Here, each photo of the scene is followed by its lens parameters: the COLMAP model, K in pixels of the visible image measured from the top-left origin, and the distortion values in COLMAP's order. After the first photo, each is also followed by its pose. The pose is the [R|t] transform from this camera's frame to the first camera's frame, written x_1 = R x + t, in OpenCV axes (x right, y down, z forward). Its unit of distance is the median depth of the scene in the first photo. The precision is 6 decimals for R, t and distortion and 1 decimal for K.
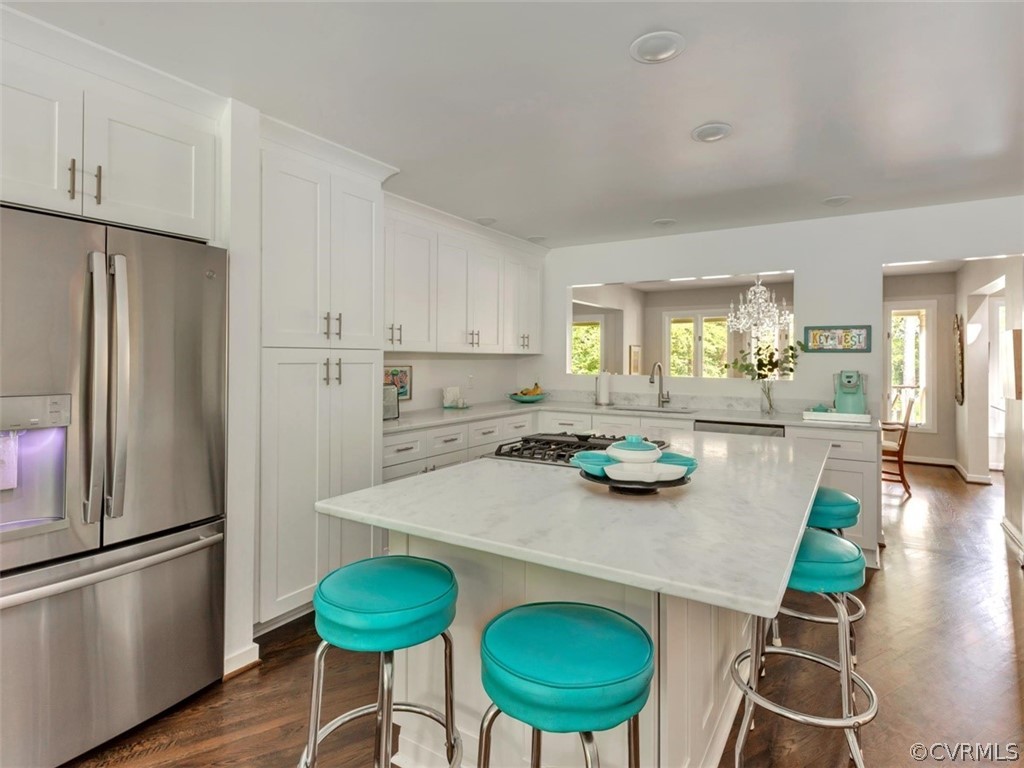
lens RADIAL K [[542.5, 0, 511.6], [0, 542.5, 359.8], [0, 0, 1]] dist [-0.000959, -0.000192]
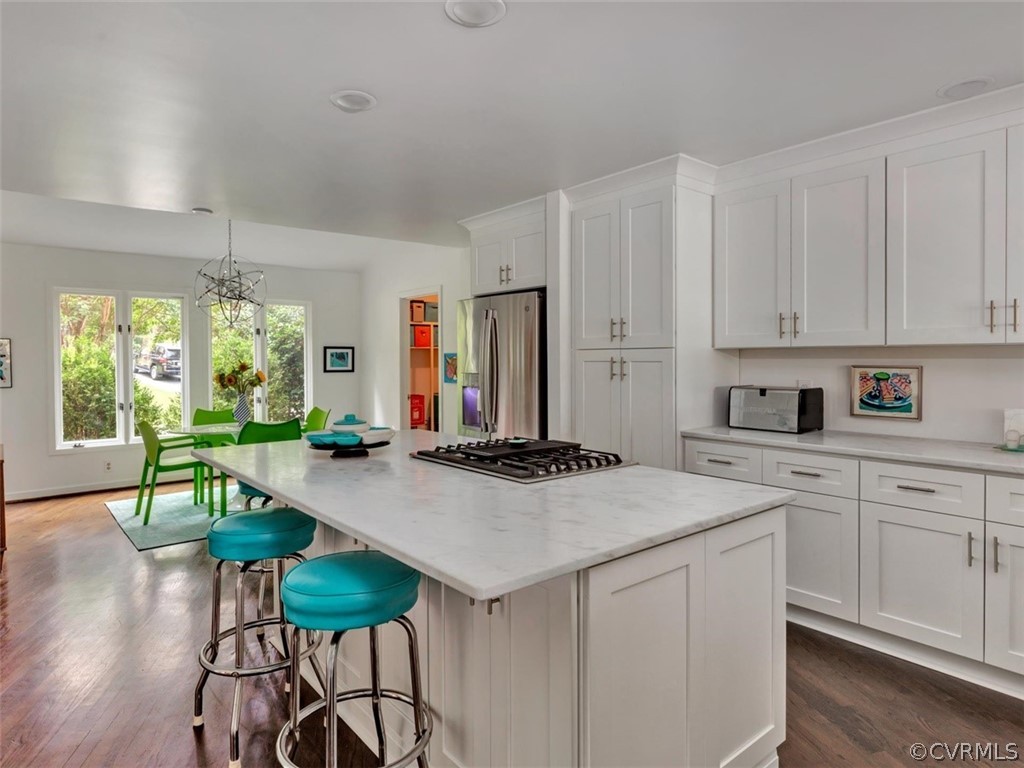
lens RADIAL K [[603.8, 0, 511.4], [0, 603.8, 364.7], [0, 0, 1]] dist [0.000655, -0.000710]
pose [[-0.303327, 0.008026, -0.952853, 0.637505], [0.002362, 0.999968, 0.007671, 0.001746], [0.952884, 0.000077, -0.303336, 0.764671]]
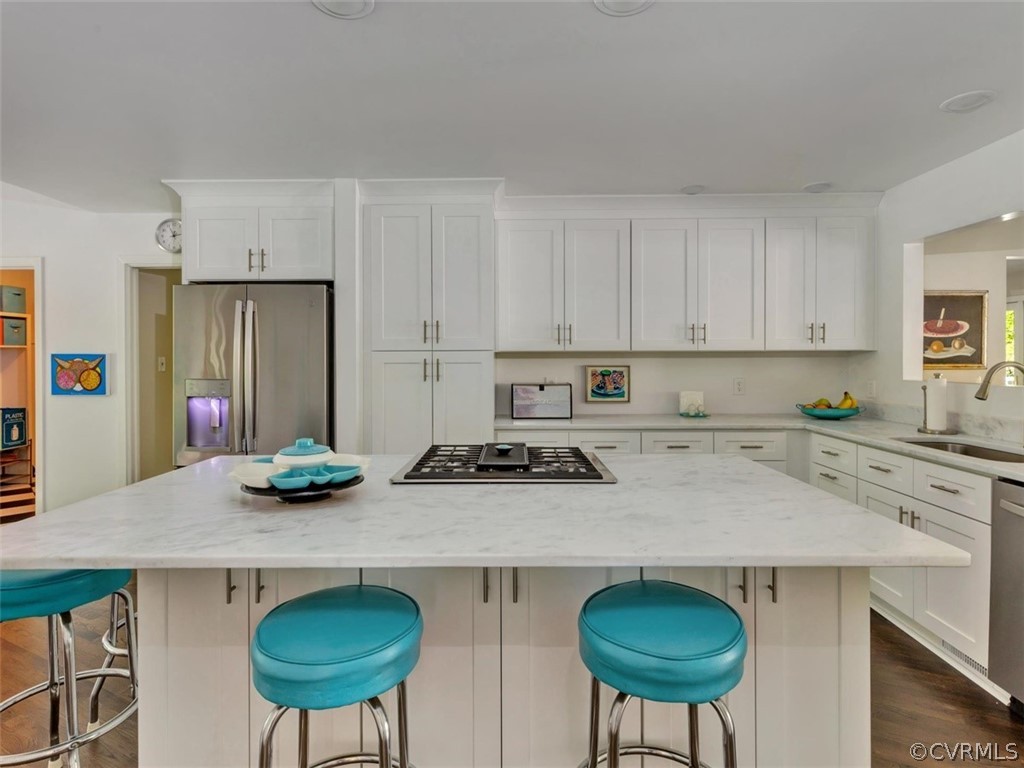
lens RADIAL K [[542.5, 0, 511.6], [0, 542.5, 359.8], [0, 0, 1]] dist [-0.000959, -0.000192]
pose [[0.527562, -0.005090, -0.849501, 0.503637], [0.005020, 0.999983, -0.002874, 0.002216], [0.849502, -0.002748, 0.527579, 0.338799]]
